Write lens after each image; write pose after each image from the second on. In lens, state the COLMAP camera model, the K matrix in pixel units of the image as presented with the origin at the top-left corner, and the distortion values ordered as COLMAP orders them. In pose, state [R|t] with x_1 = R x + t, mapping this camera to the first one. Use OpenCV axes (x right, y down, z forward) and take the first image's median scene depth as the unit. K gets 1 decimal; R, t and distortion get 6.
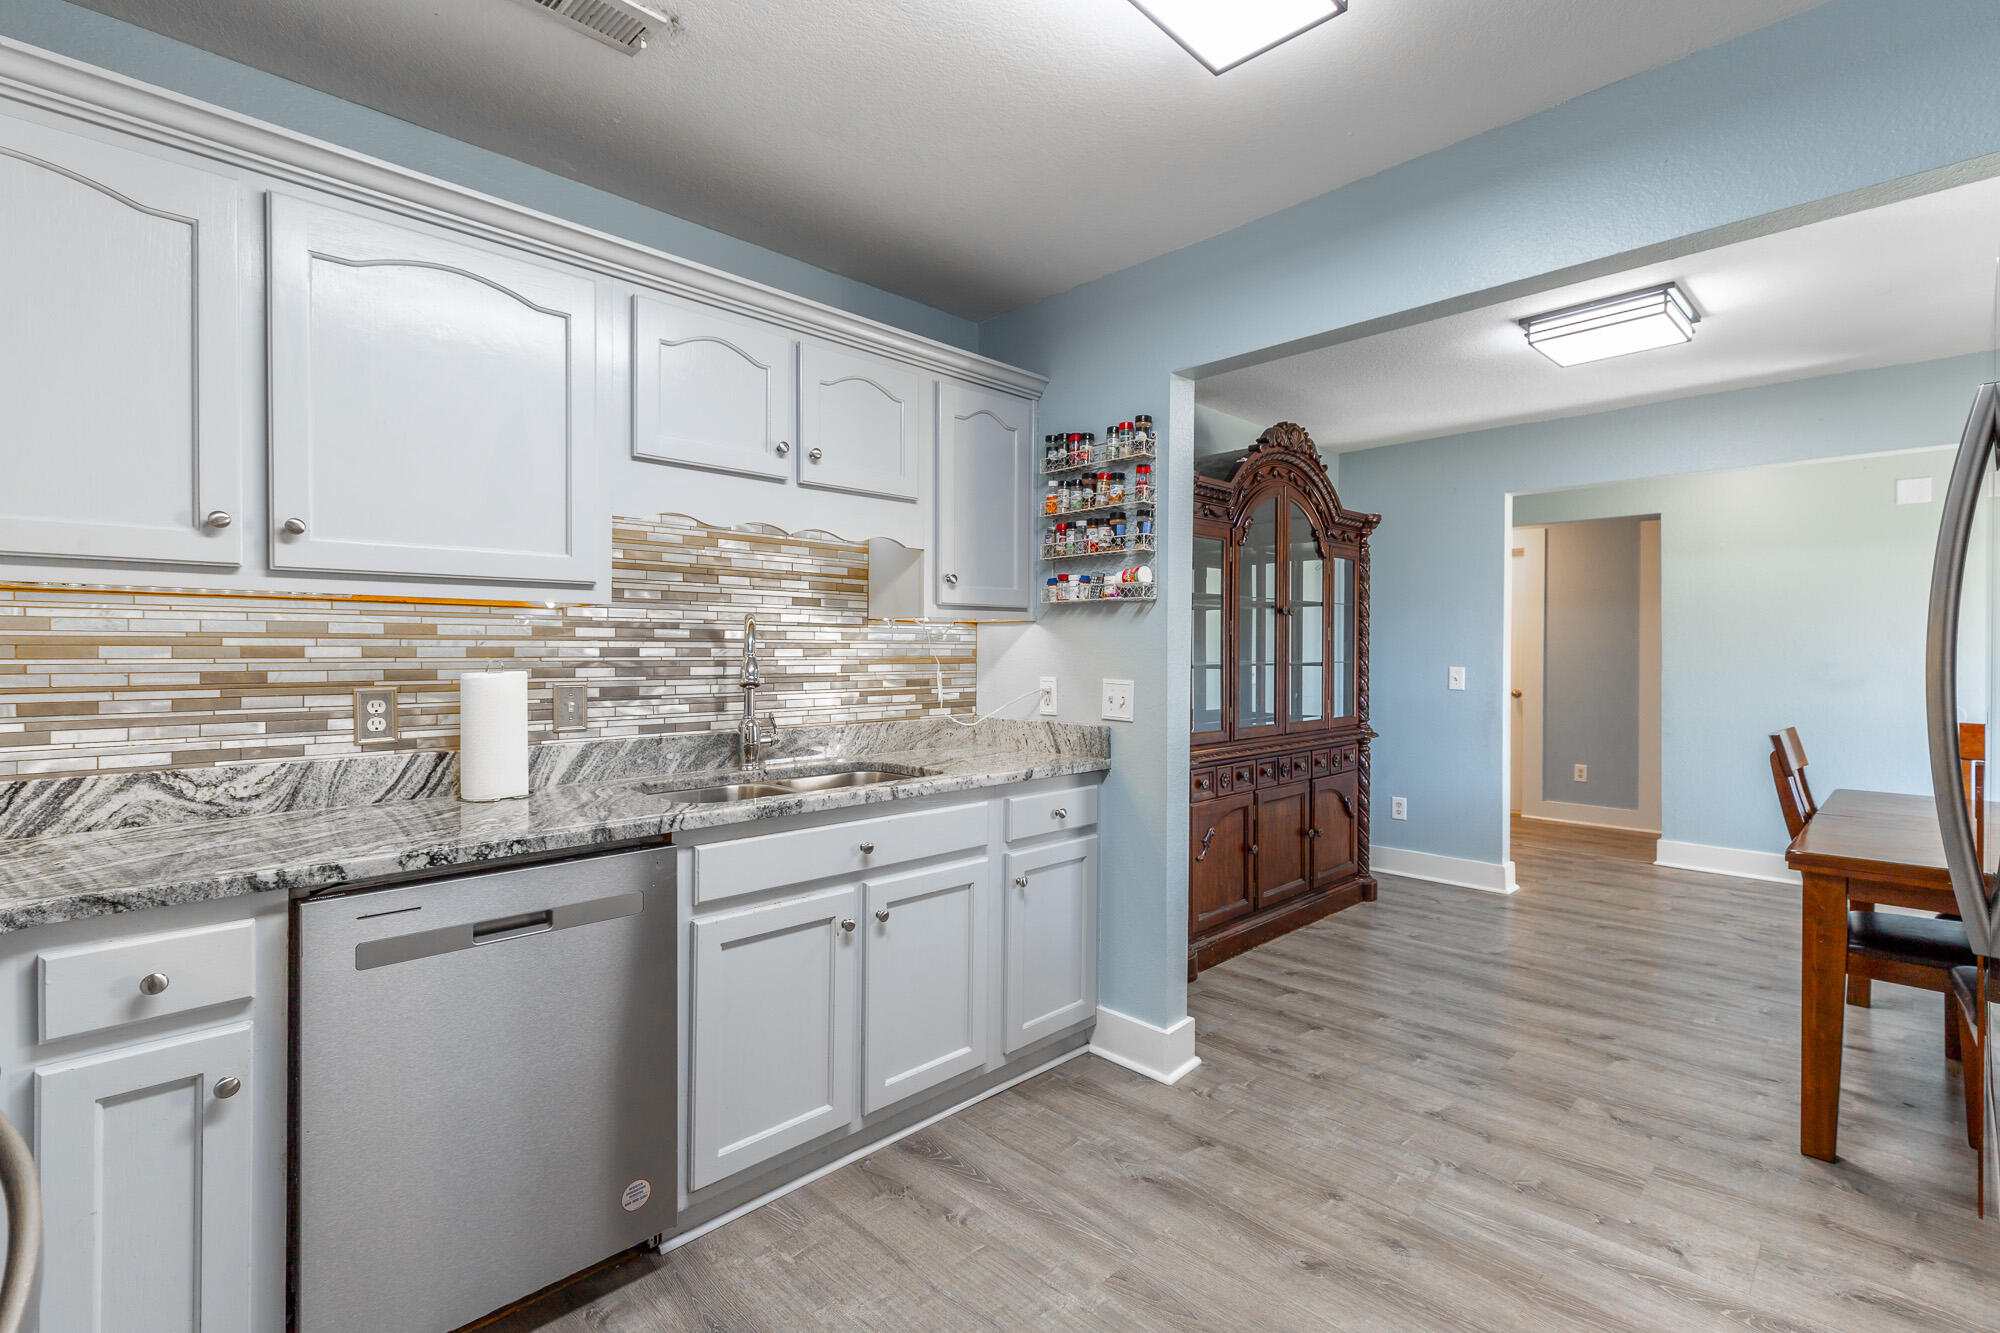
lens RADIAL K [[907.9, 0, 1007.7], [0, 907.9, 657.2], [0, 0, 1]] dist [0.019489, 0.000376]
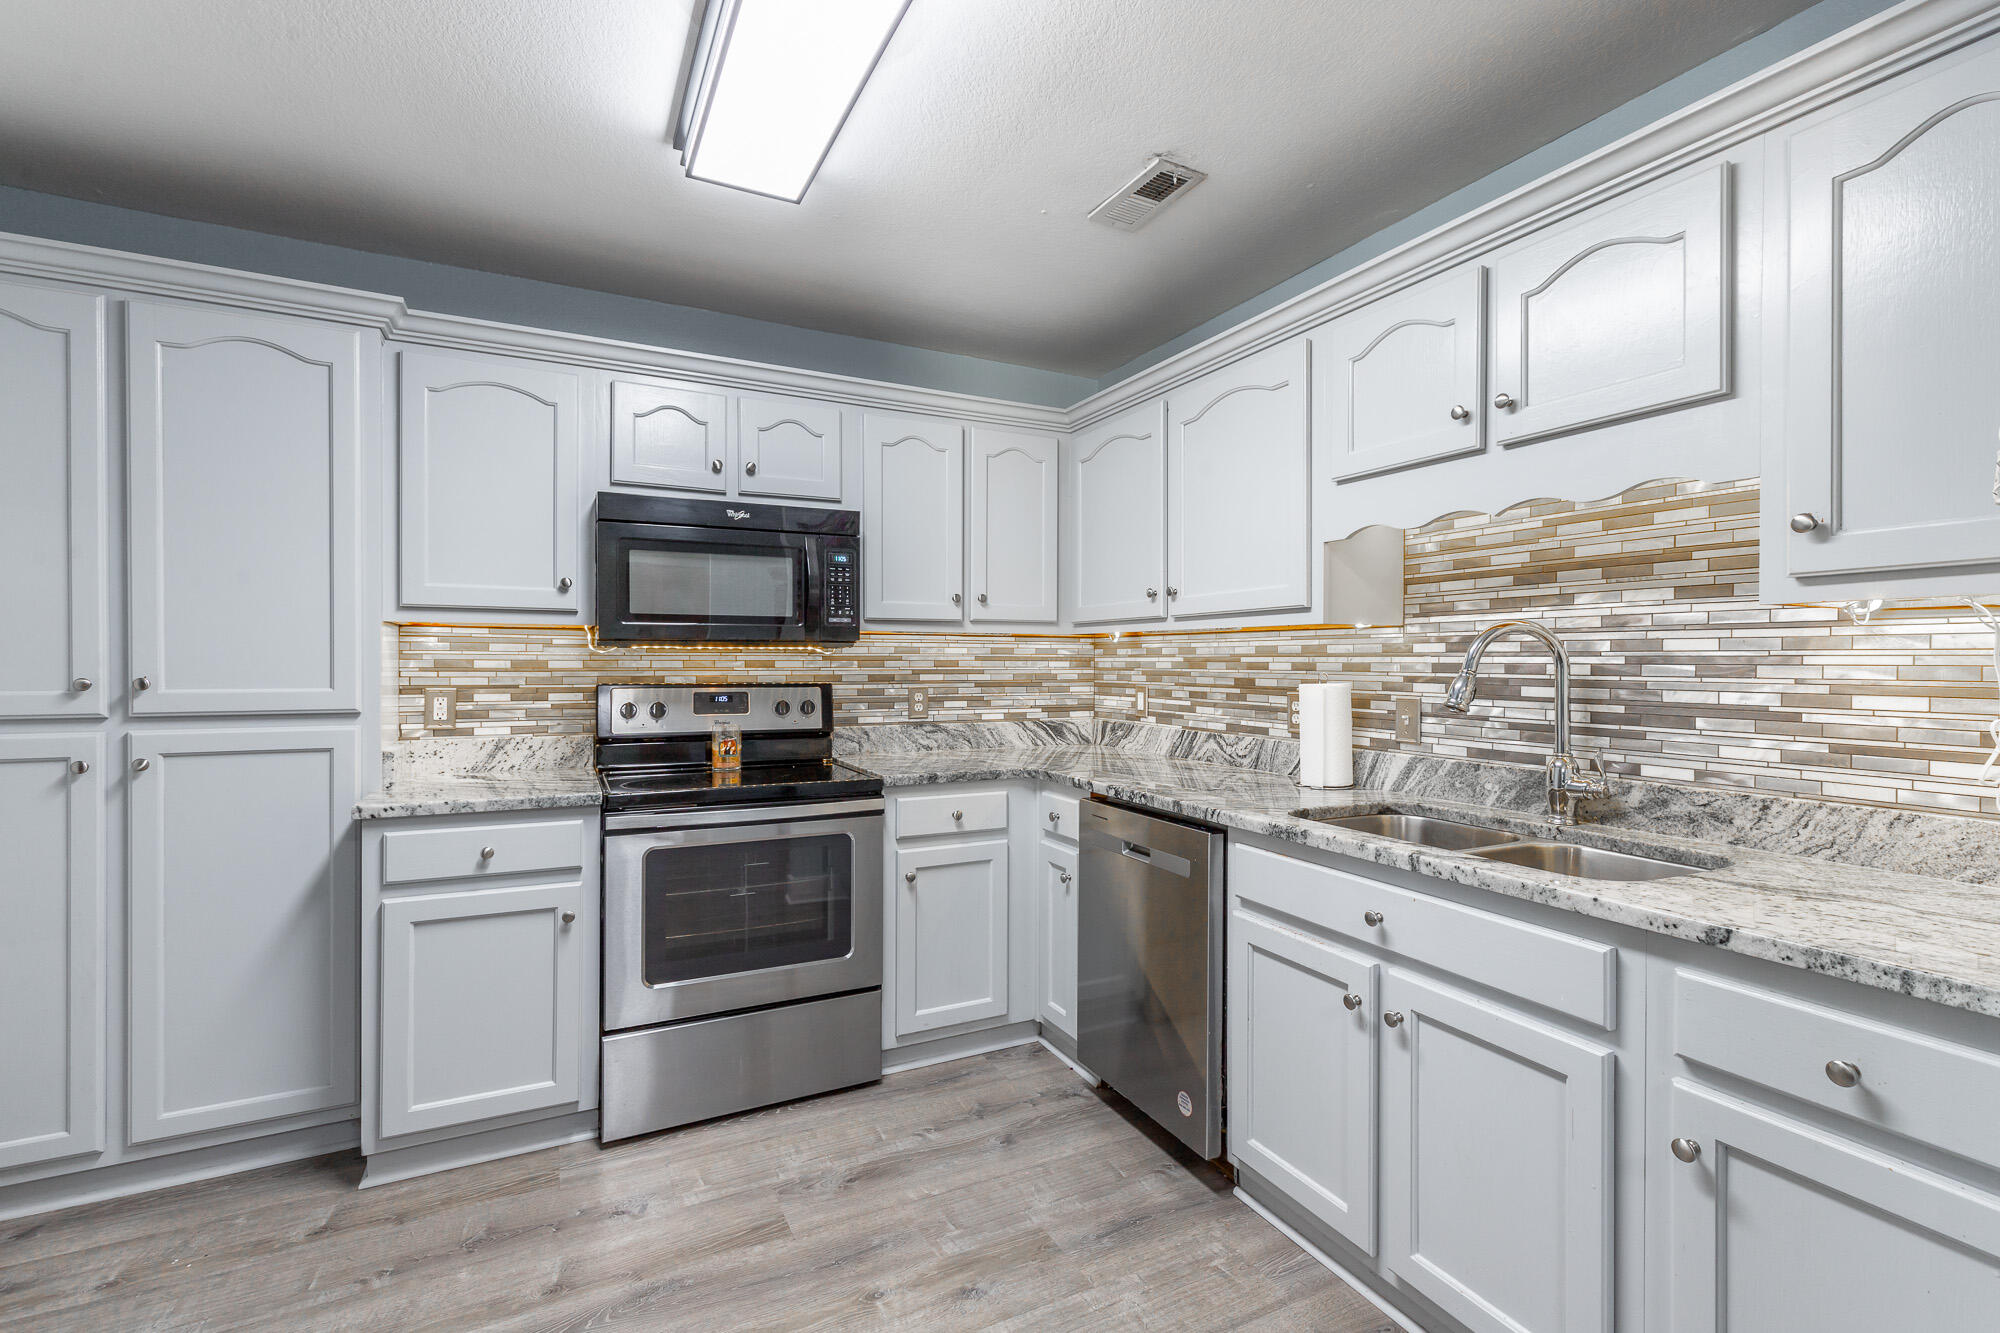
lens RADIAL K [[907.9, 0, 1011.8], [0, 907.9, 662.1], [0, 0, 1]] dist [0.019489, 0.000376]
pose [[-0.309395, -0.000690, -0.950934, 0.698337], [-0.010483, 0.999941, 0.002685, -0.010430], [0.950876, 0.010799, -0.309384, 0.953953]]
